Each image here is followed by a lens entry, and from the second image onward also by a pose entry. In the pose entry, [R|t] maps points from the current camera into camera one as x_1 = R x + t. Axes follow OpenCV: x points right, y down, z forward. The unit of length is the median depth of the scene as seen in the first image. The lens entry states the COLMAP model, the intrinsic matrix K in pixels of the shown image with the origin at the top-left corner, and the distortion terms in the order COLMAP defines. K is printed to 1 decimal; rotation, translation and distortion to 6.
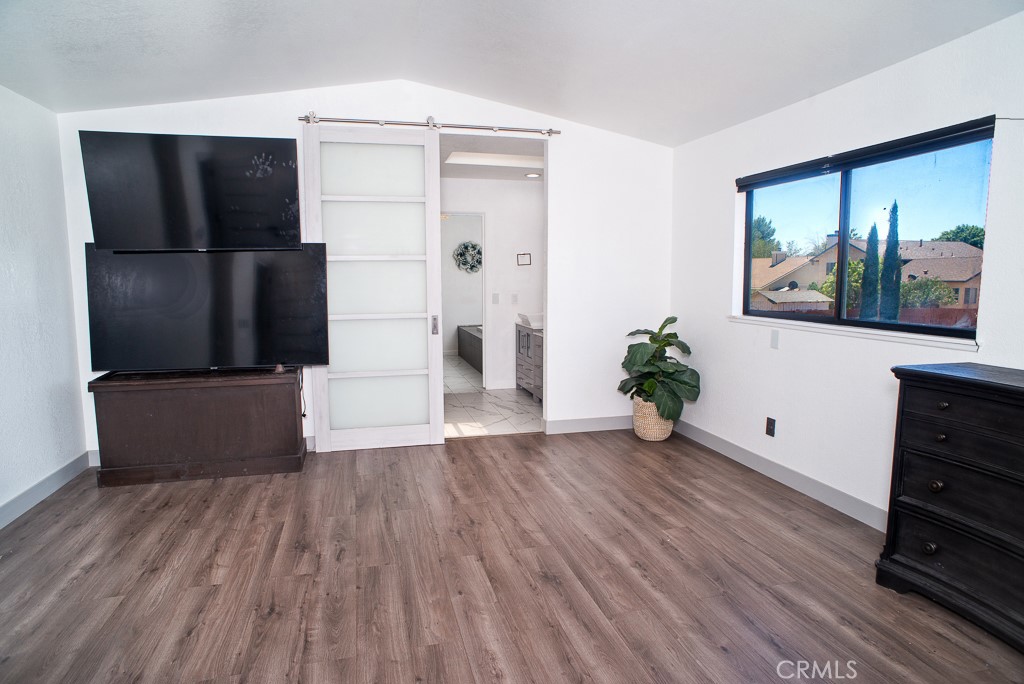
lens RADIAL K [[590.6, 0, 512.8], [0, 590.6, 341.4], [0, 0, 1]] dist [-0.003851, 0.003958]
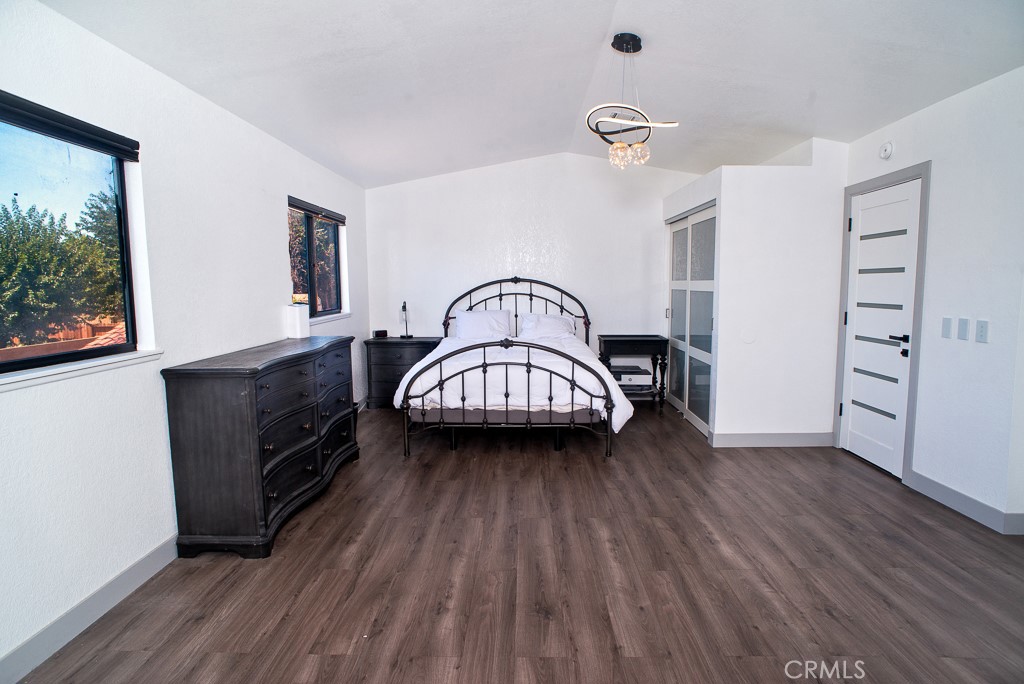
lens RADIAL K [[590.6, 0, 512.3], [0, 590.6, 342.7], [0, 0, 1]] dist [-0.003851, 0.003958]
pose [[-0.960974, -0.021536, 0.275800, -0.136551], [0.037834, 0.977367, 0.208142, -0.208508], [-0.274041, 0.210454, -0.938409, 1.797959]]
